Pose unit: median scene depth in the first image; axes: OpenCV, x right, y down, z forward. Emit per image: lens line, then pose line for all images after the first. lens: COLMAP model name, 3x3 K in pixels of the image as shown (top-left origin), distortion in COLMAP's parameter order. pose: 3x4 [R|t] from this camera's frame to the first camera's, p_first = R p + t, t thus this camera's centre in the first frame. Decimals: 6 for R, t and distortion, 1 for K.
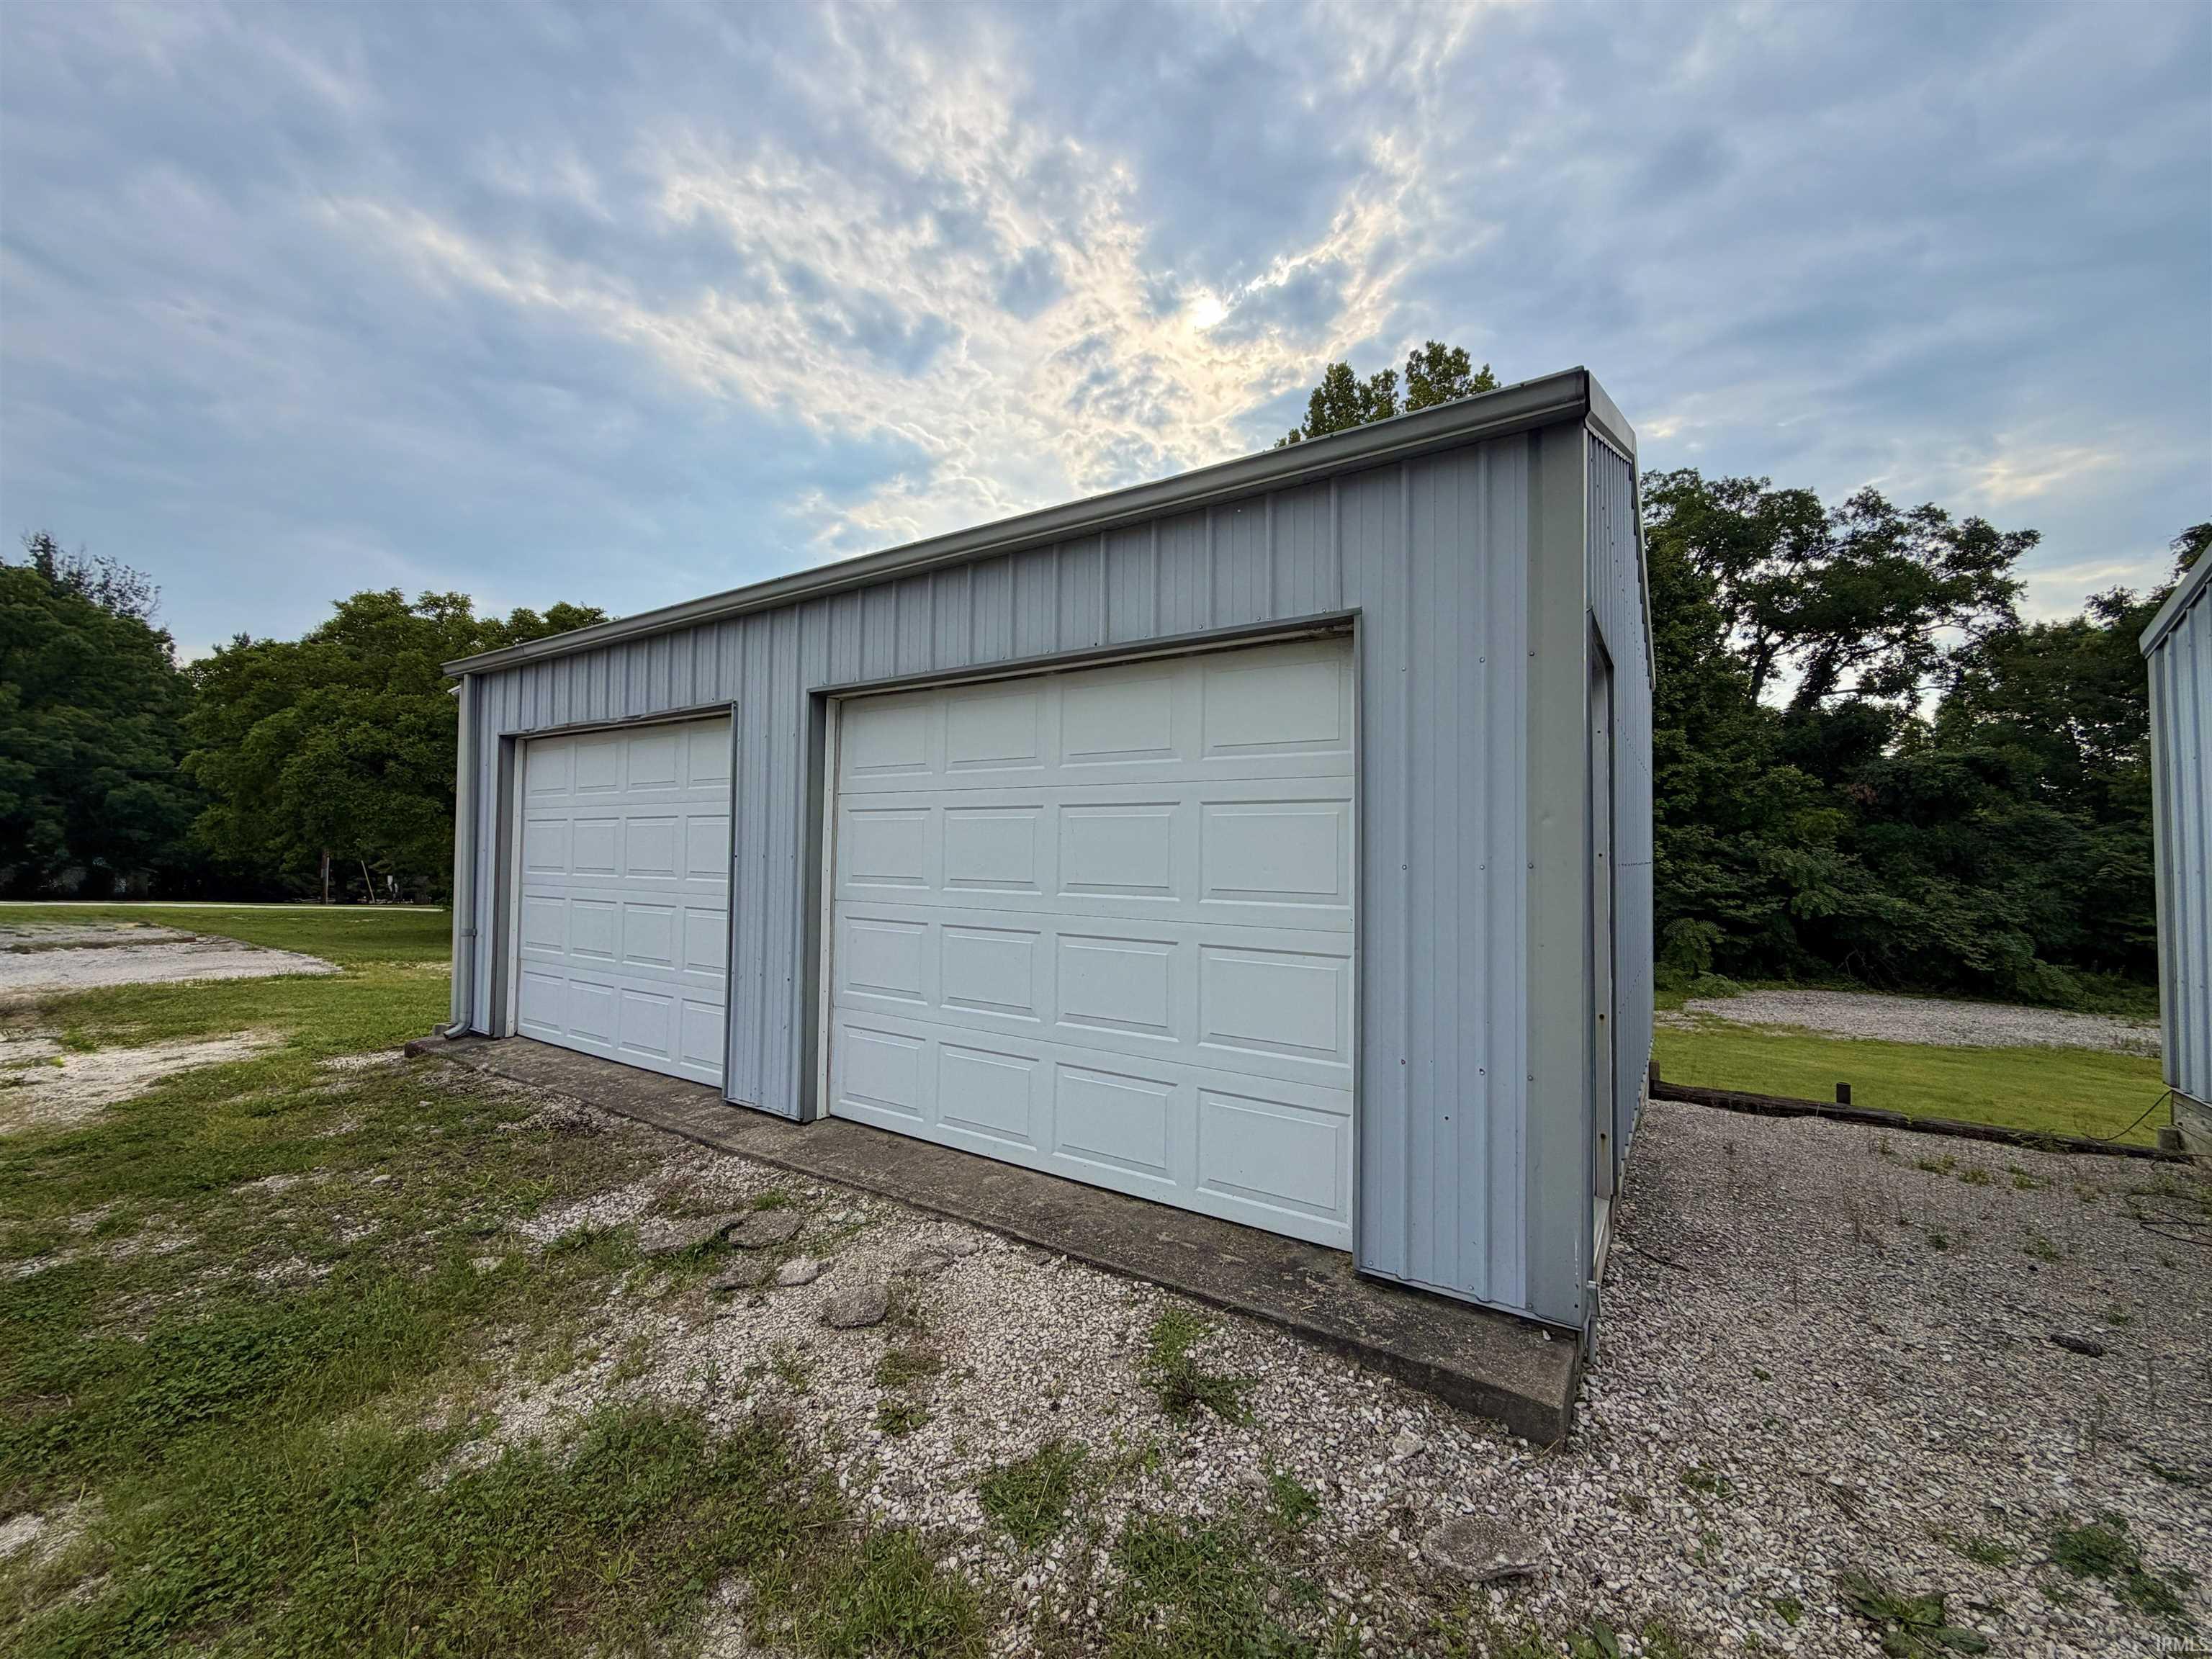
lens RADIAL K [[880.8, 0, 1102.2], [0, 880.8, 861.7], [0, 0, 1]] dist [-0.000468, 0.000742]
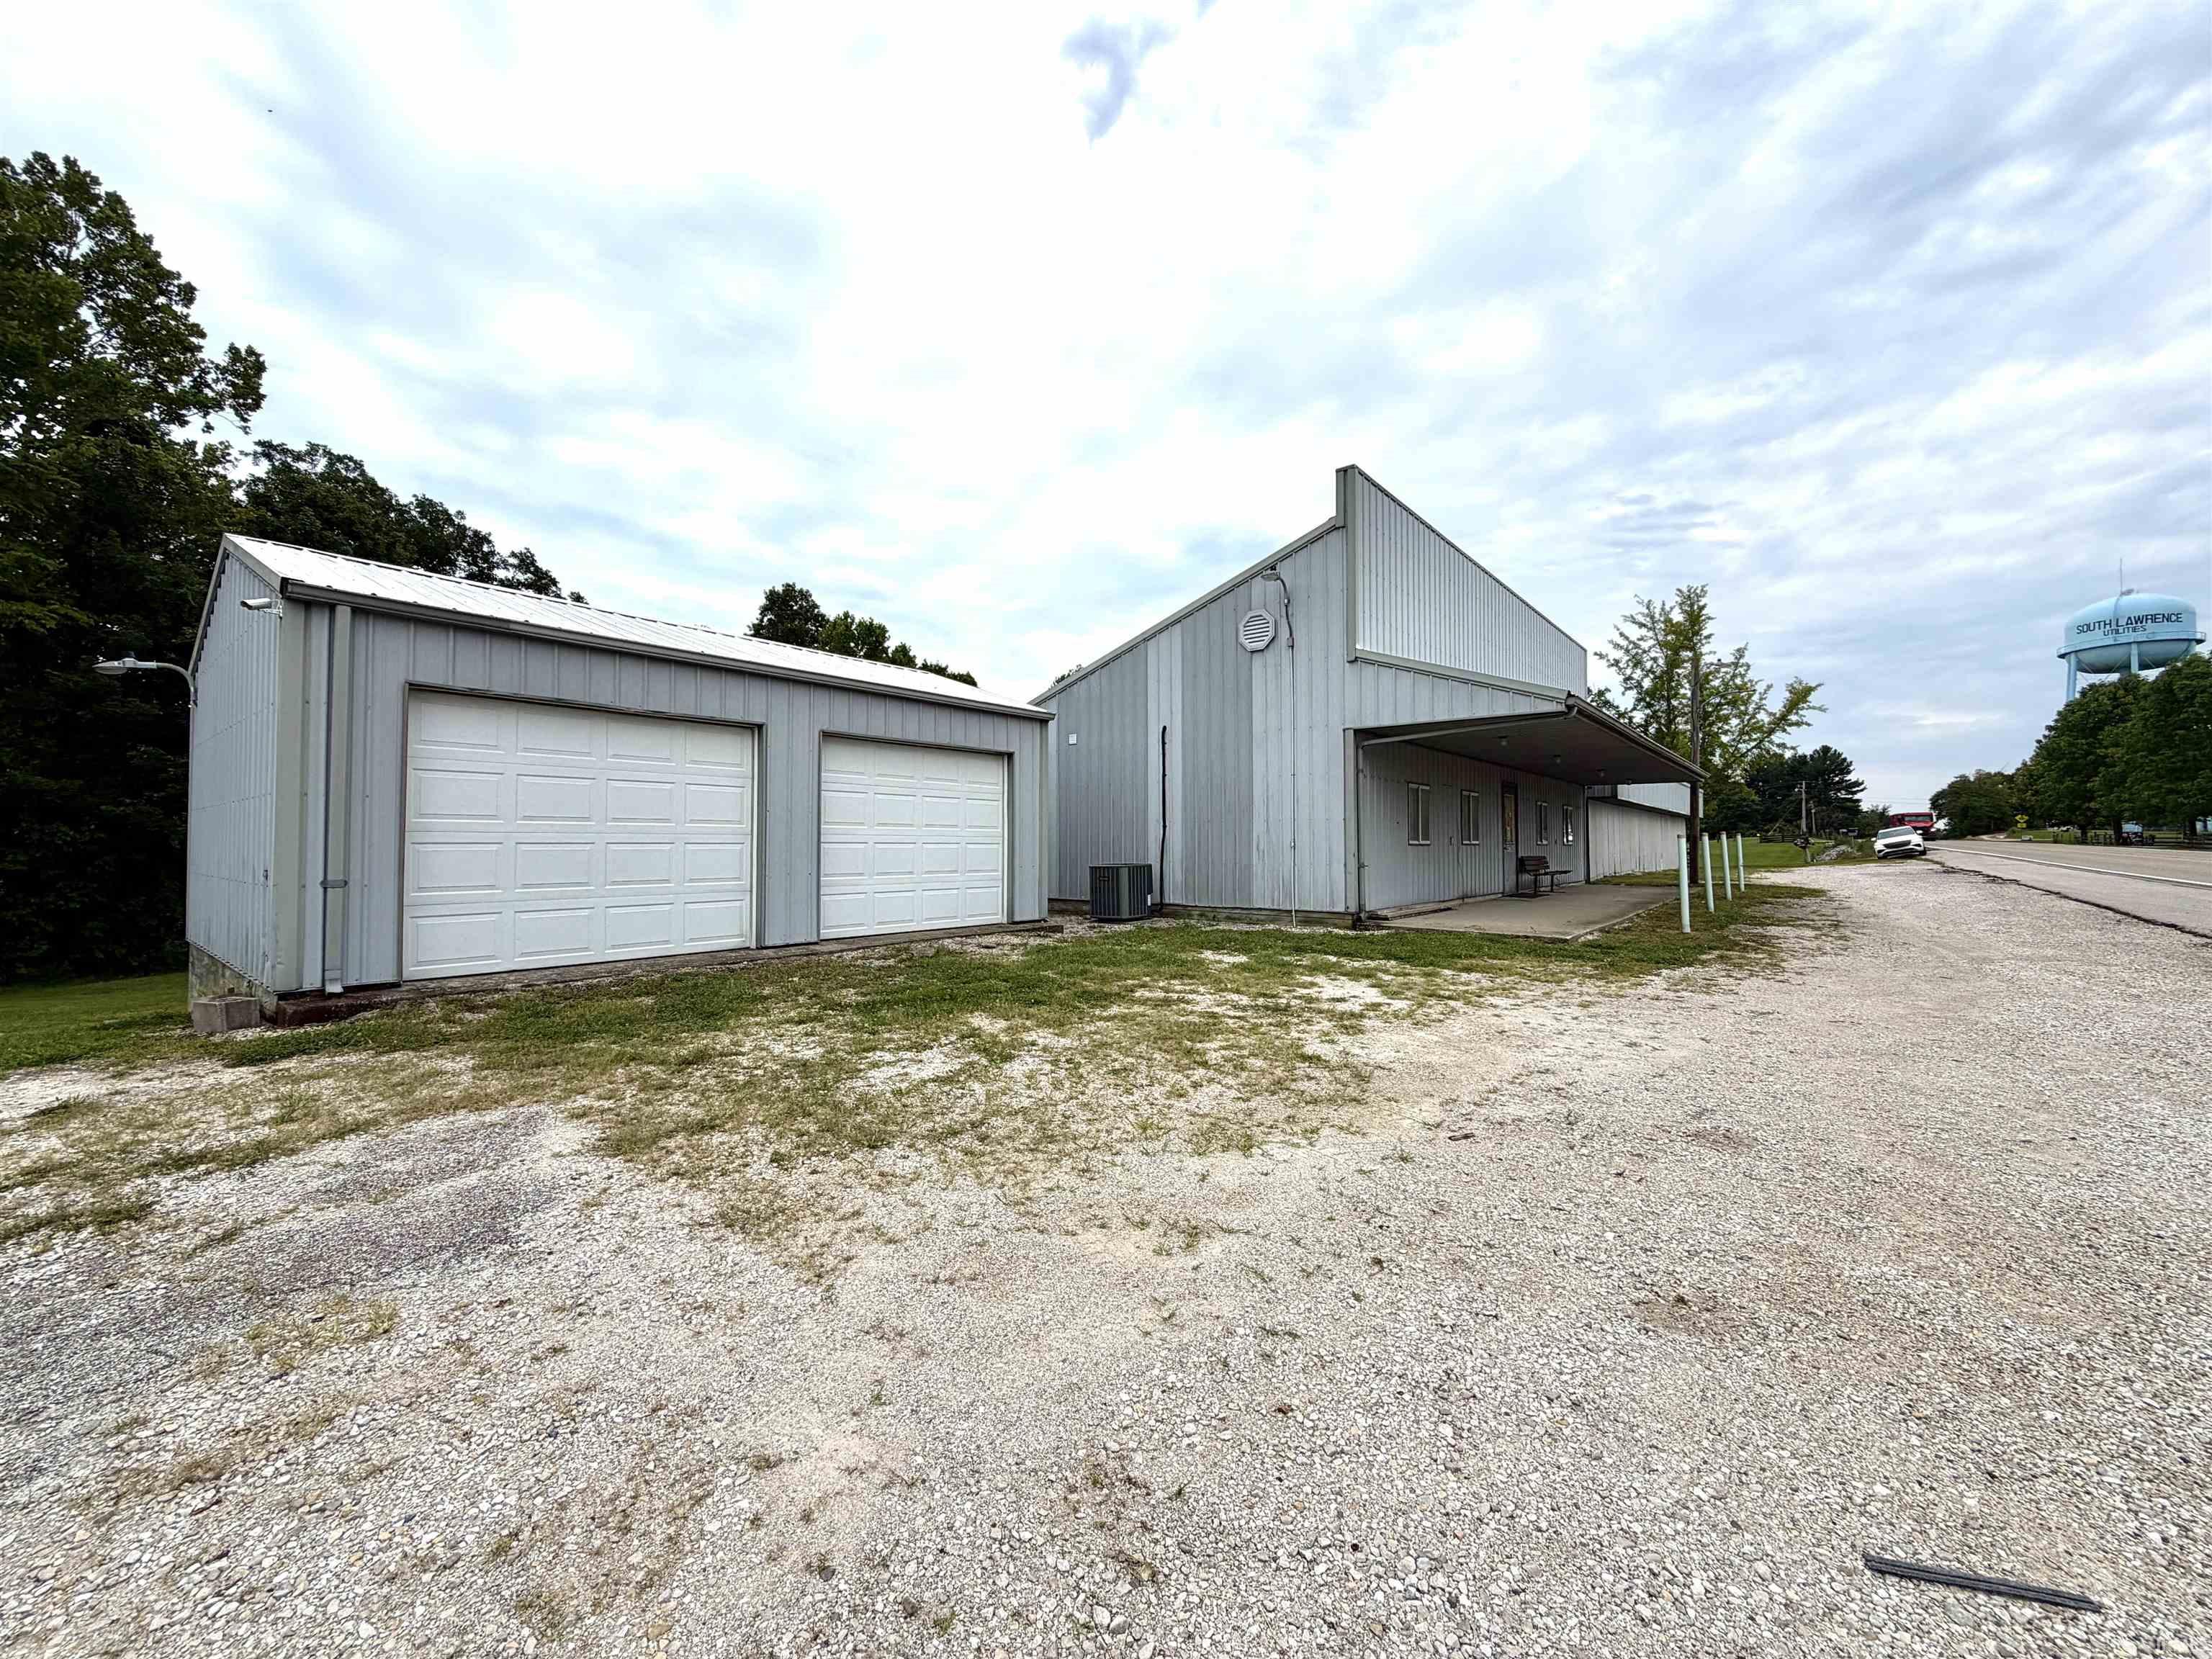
lens RADIAL K [[880.8, 0, 1090.6], [0, 880.8, 830.2], [0, 0, 1]] dist [-0.000468, 0.000742]
pose [[0.100913, 0.003942, 0.994887, -0.358402], [0.005143, 0.999977, -0.004483, 0.007842], [-0.994882, 0.005569, 0.100891, 0.027922]]
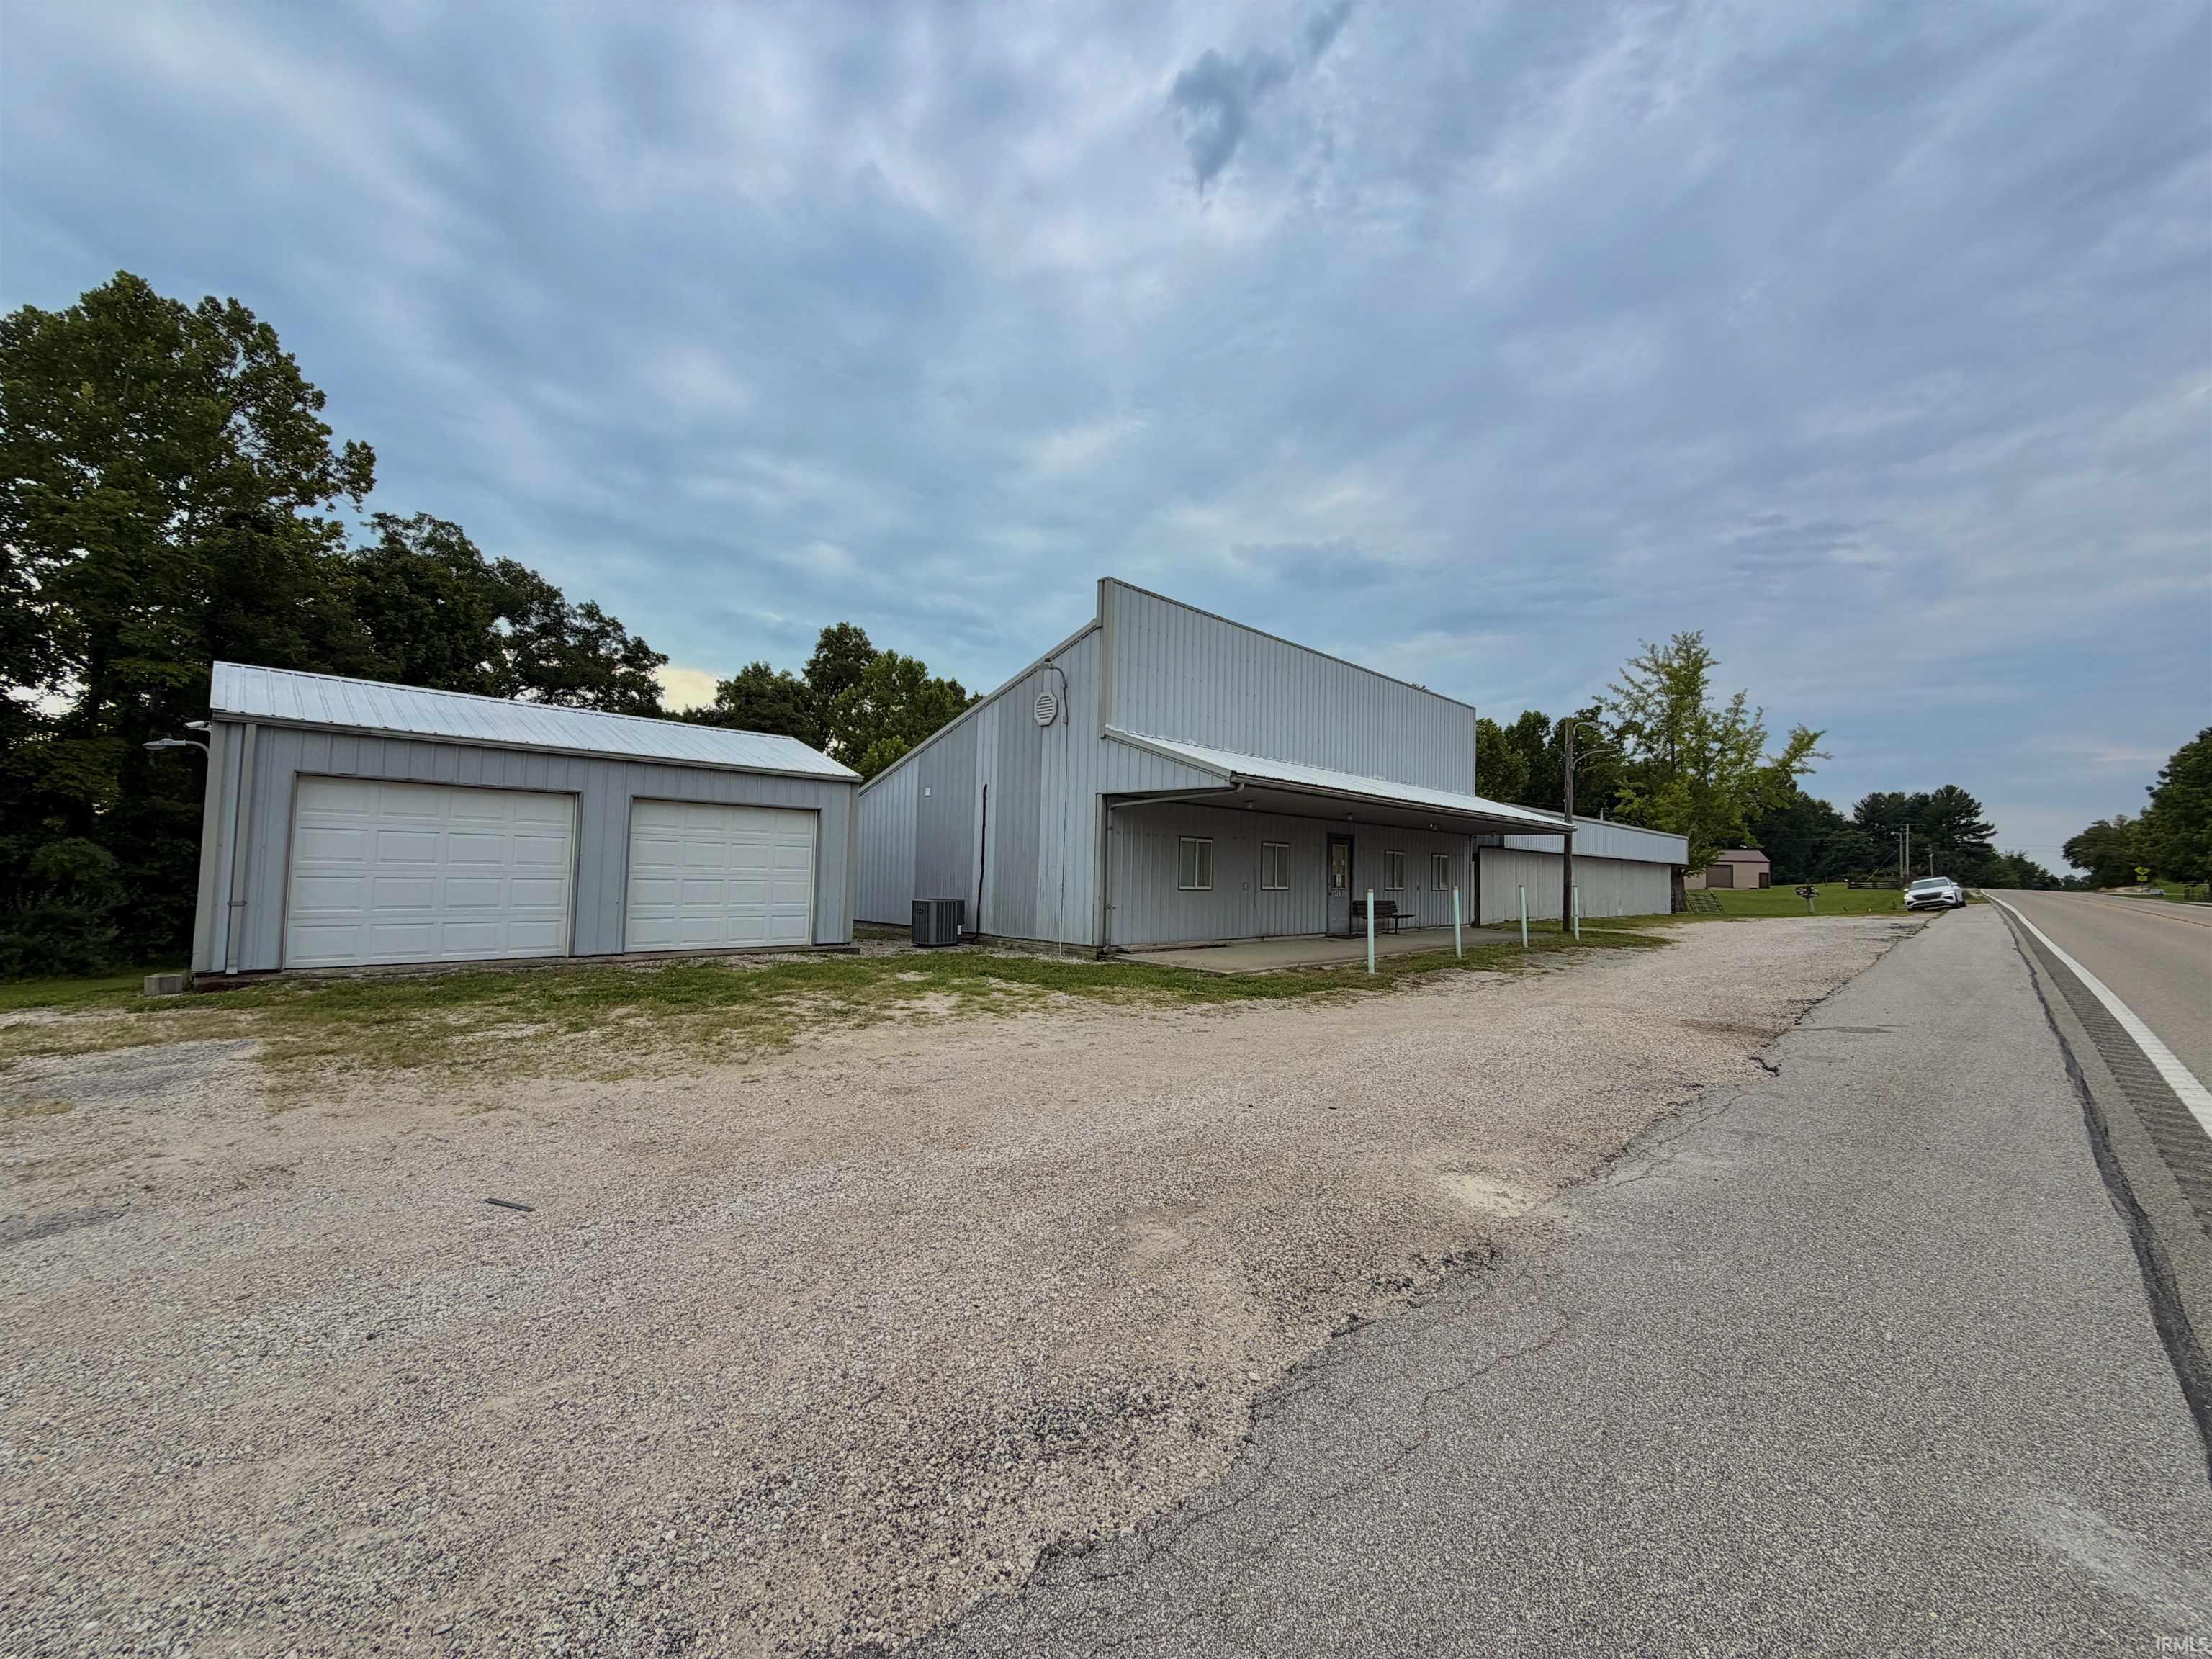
lens RADIAL K [[880.8, 0, 1097.9], [0, 880.8, 828.8], [0, 0, 1]] dist [-0.000468, 0.000742]
pose [[0.194800, 0.035360, 0.980205, -0.425547], [-0.020617, 0.999277, -0.031951, -0.004964], [-0.980626, -0.013985, 0.195388, -0.147998]]
